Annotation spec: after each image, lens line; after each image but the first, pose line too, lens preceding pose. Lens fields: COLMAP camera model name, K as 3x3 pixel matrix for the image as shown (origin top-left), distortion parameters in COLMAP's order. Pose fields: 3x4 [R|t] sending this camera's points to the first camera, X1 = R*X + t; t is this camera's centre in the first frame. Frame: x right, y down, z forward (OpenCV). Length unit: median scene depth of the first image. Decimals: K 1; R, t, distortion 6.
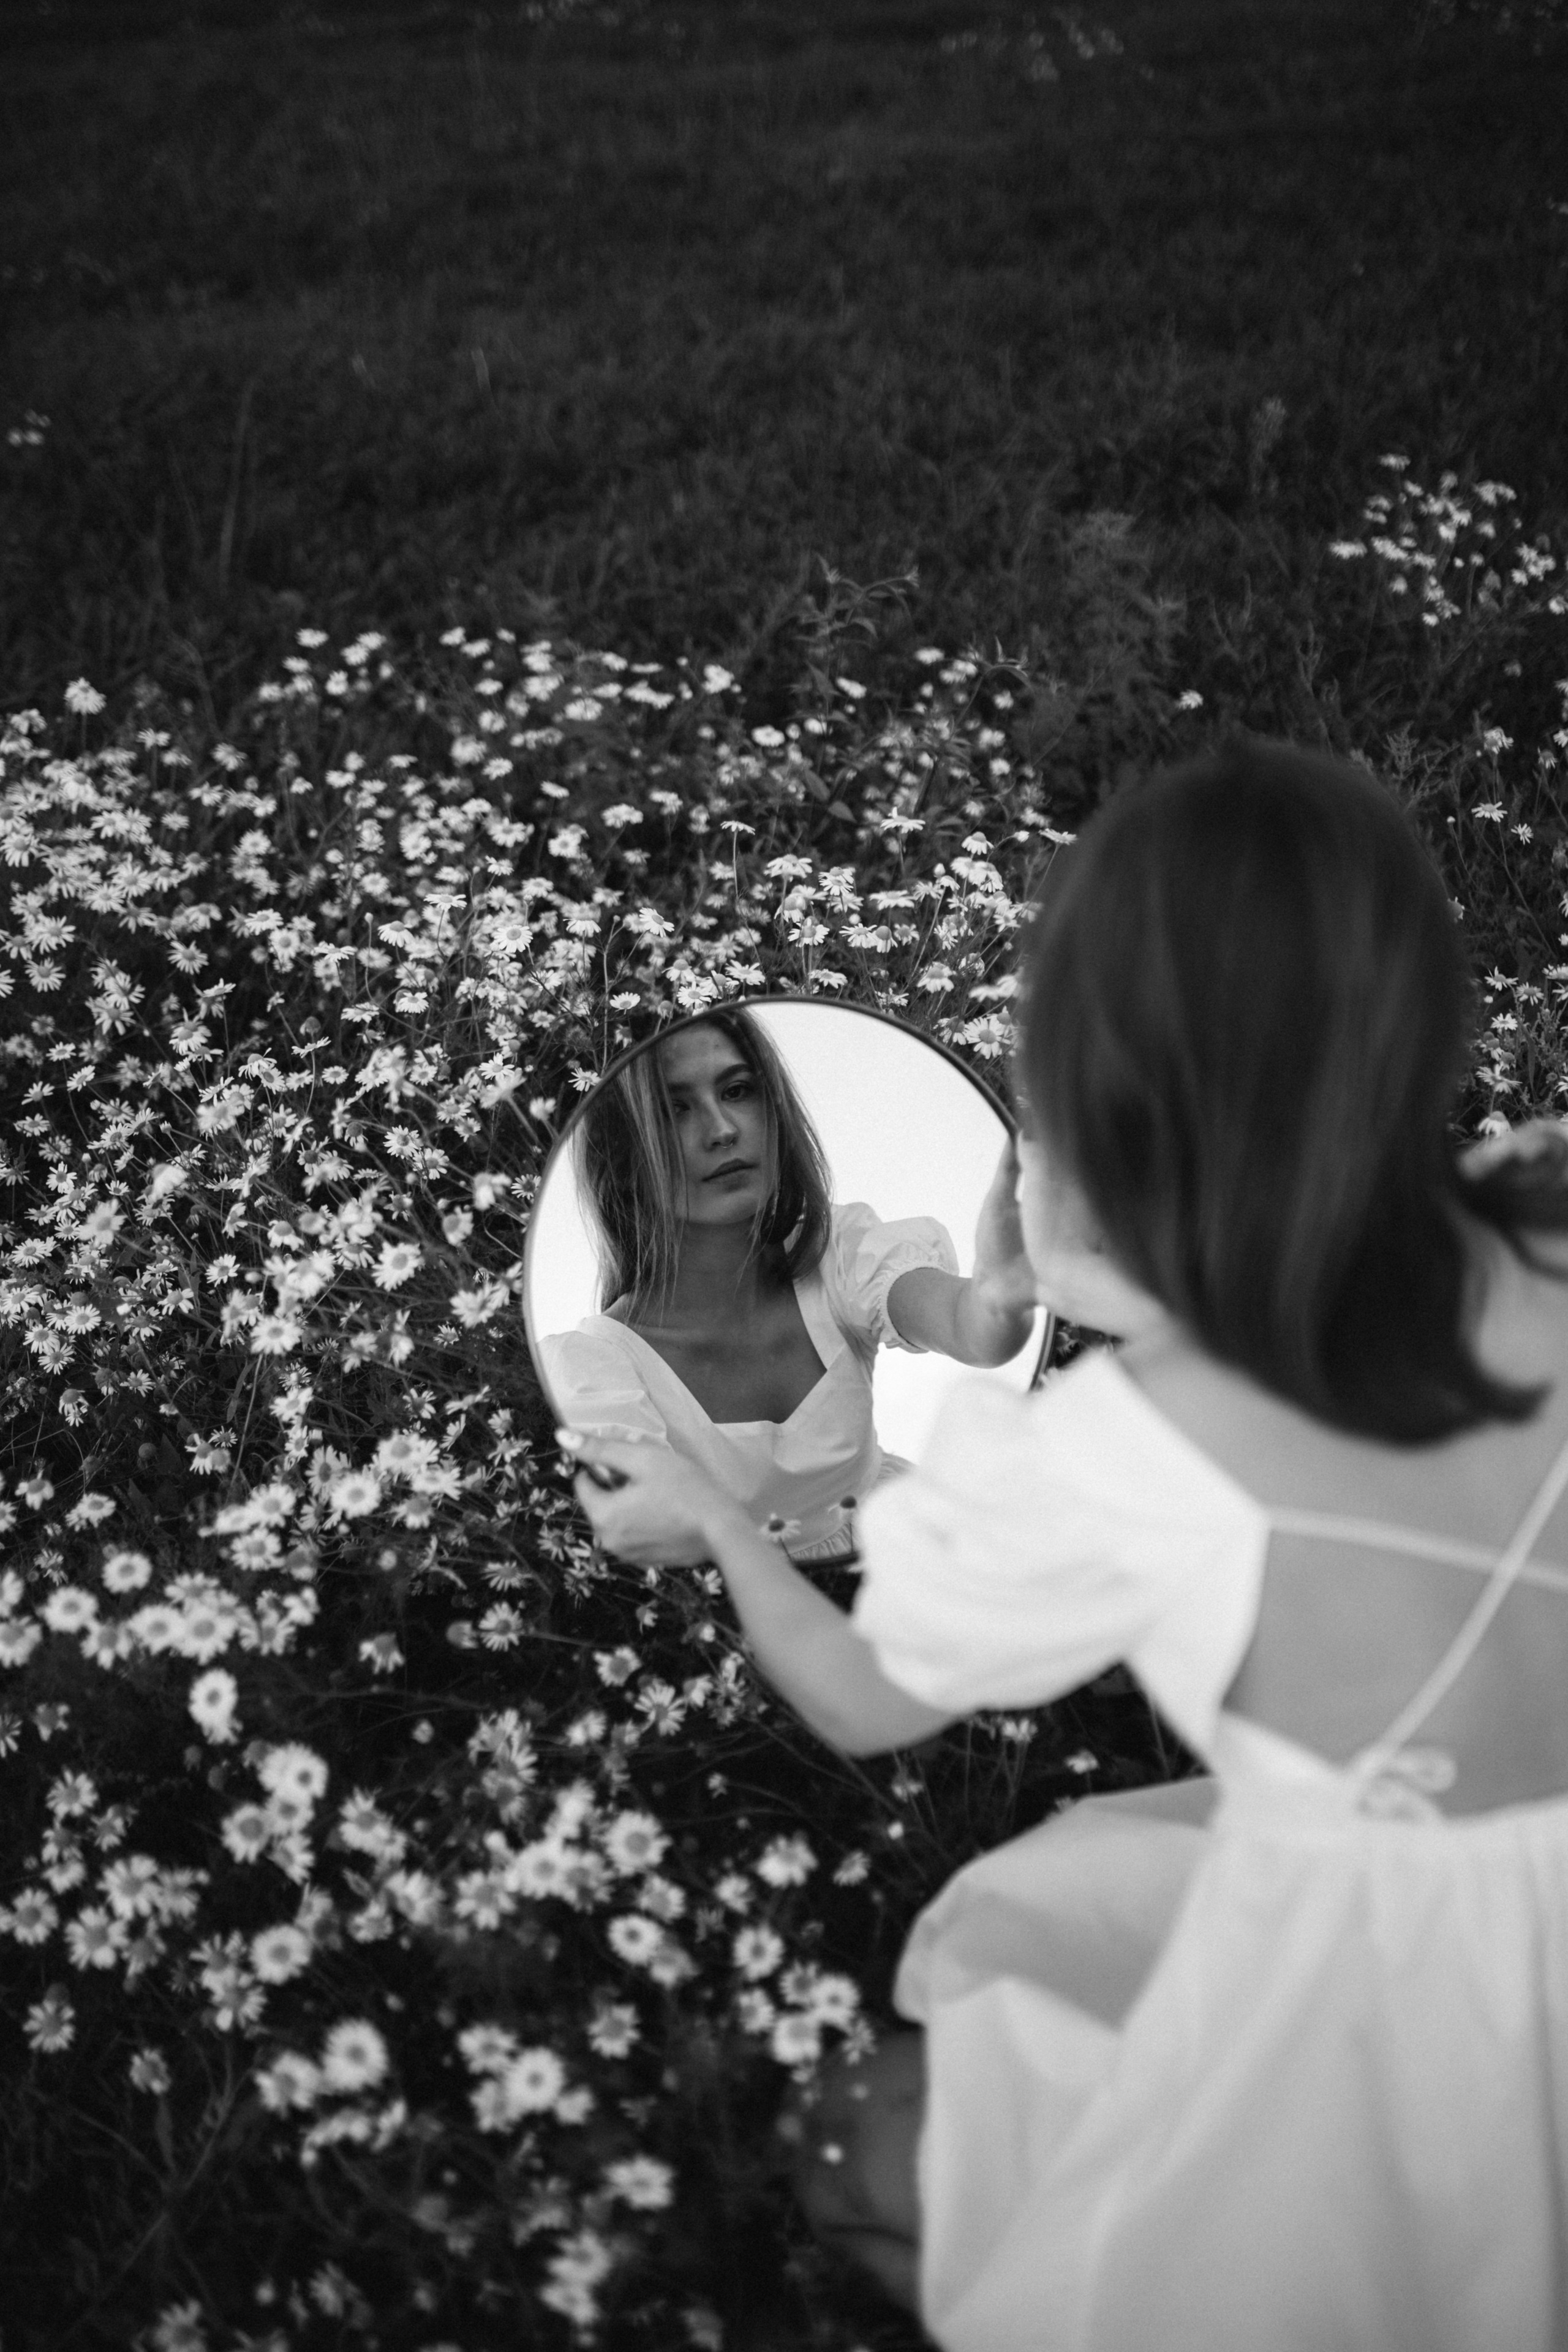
lens RADIAL K [[2445.9, 0, 784.0], [0, 2445.9, 1176.0], [0, 0, 1]] dist [-0.006870, -0.005856]
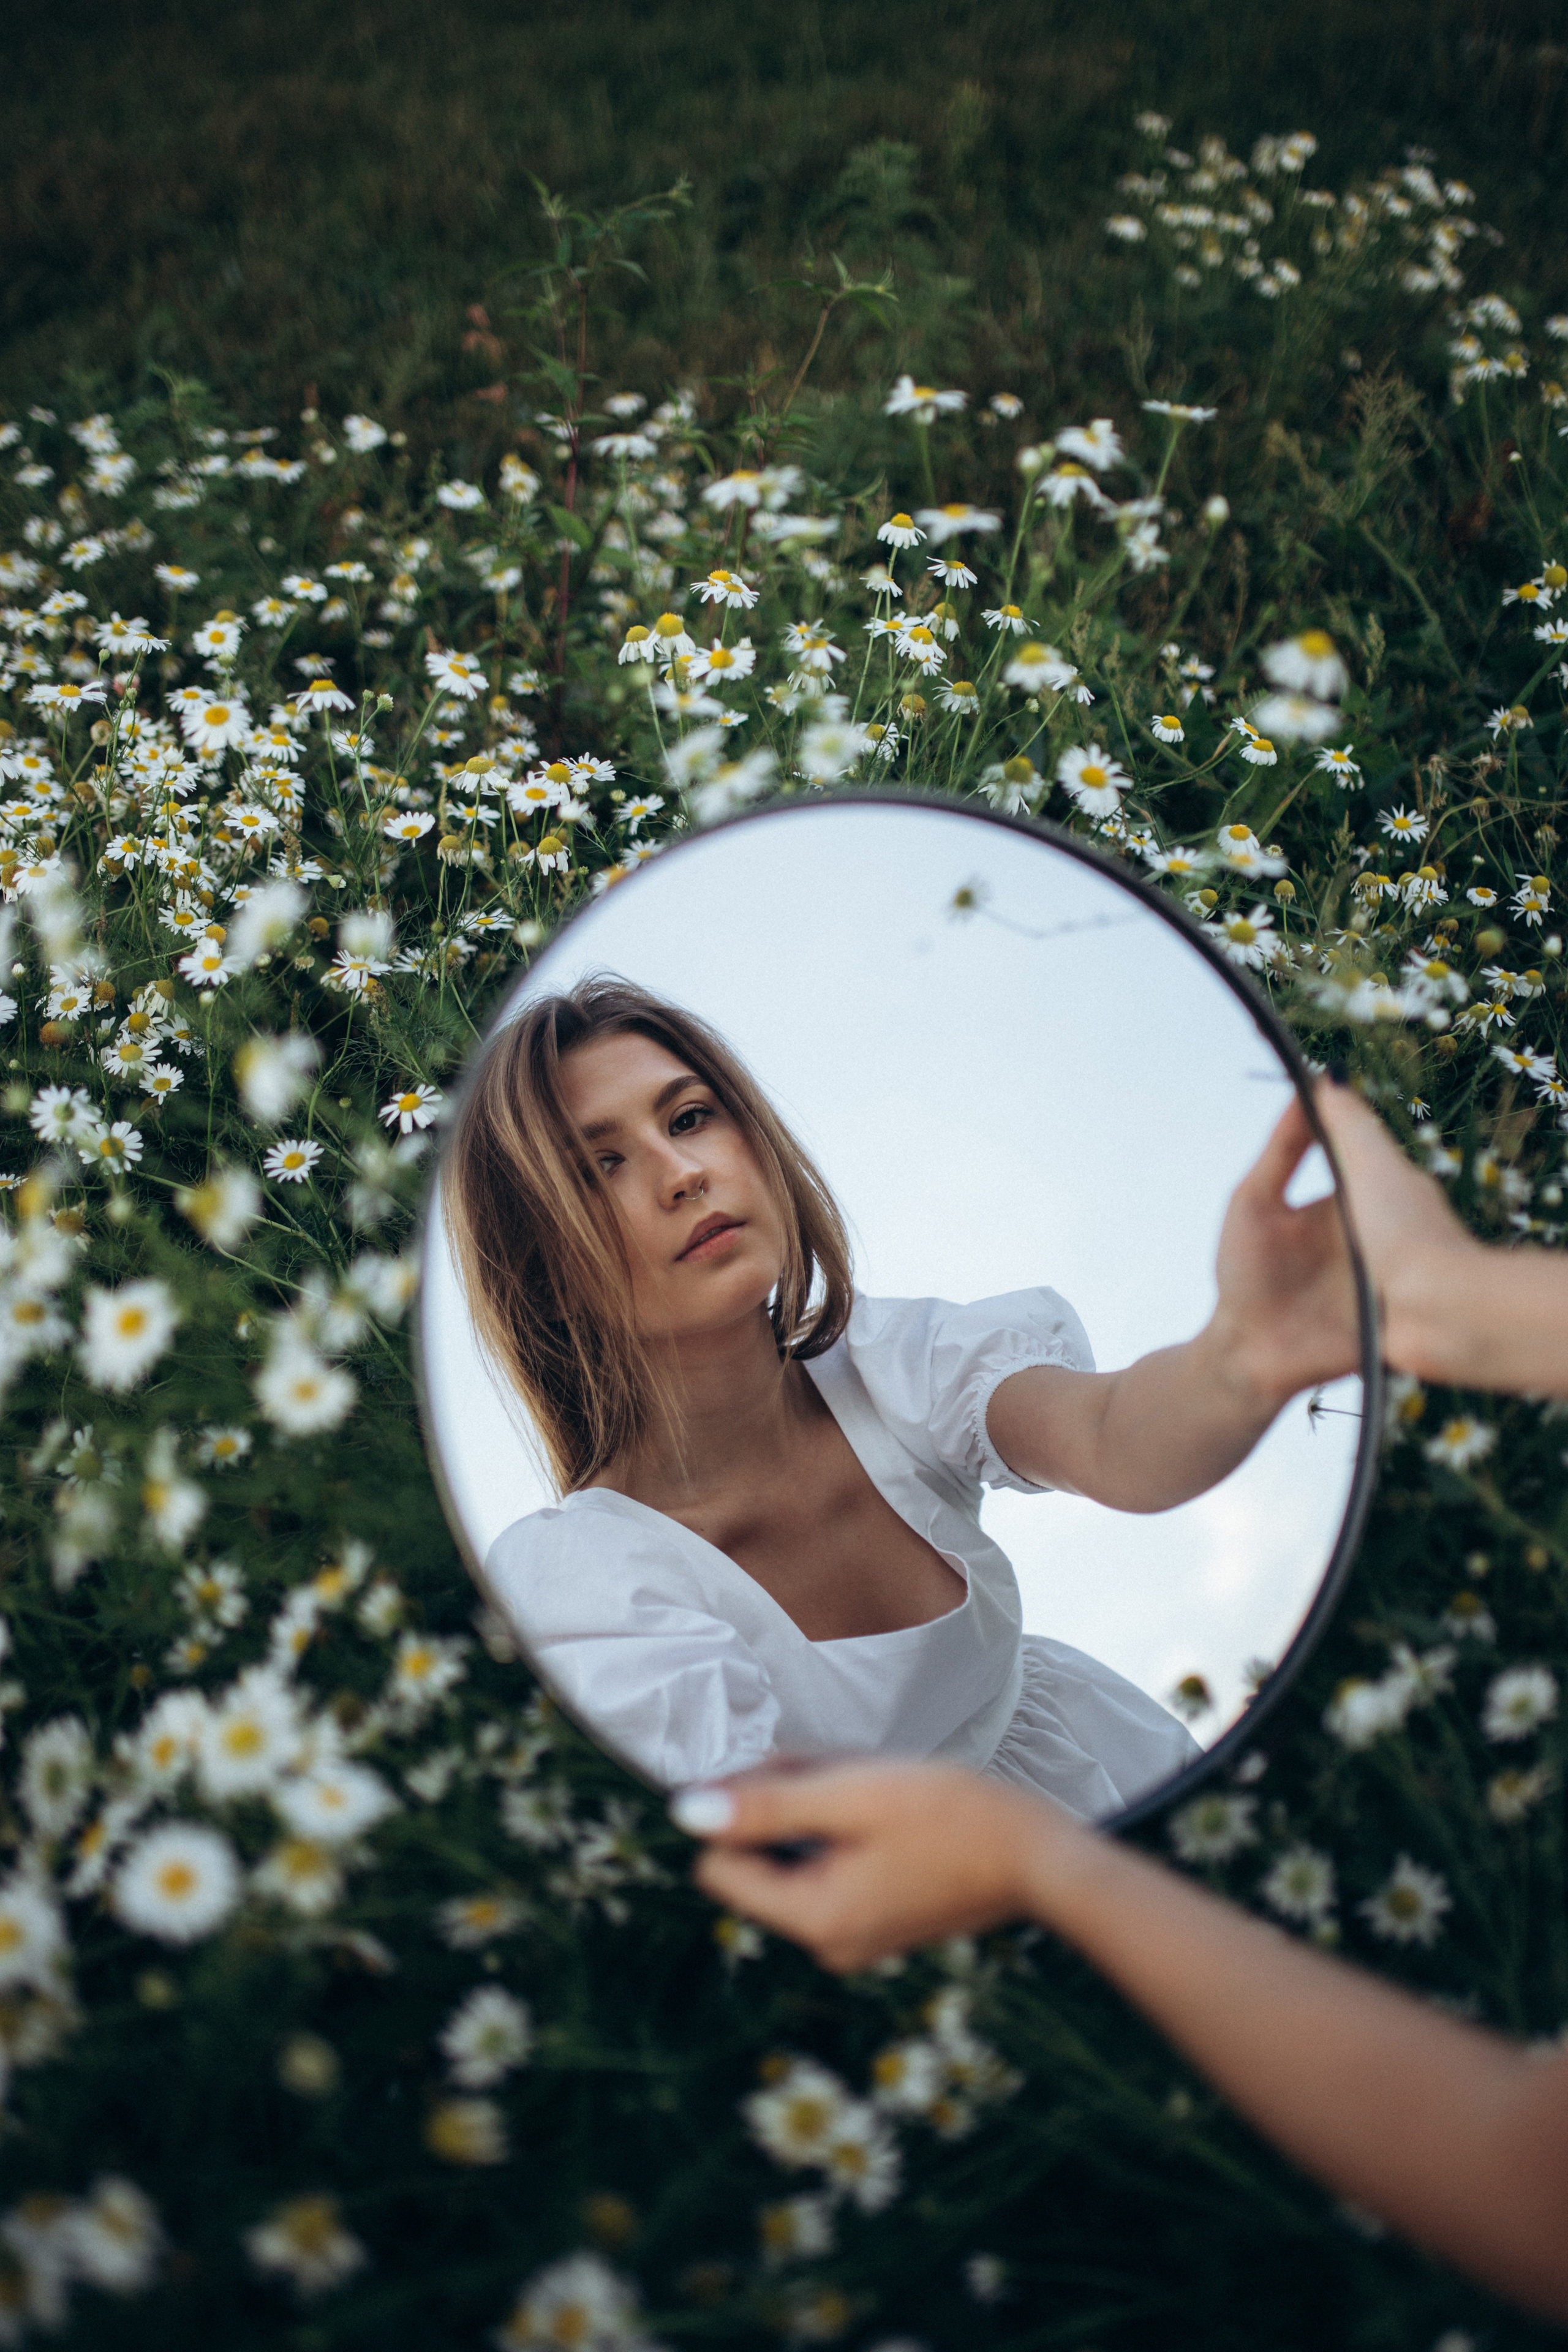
lens RADIAL K [[2445.9, 0, 784.0], [0, 2445.9, 1176.0], [0, 0, 1]] dist [-0.006870, -0.005856]
pose [[0.973185, -0.145354, 0.178280, -0.066774], [0.142446, 0.989375, 0.029074, 0.005291], [-0.180612, -0.002899, 0.983550, 0.286243]]
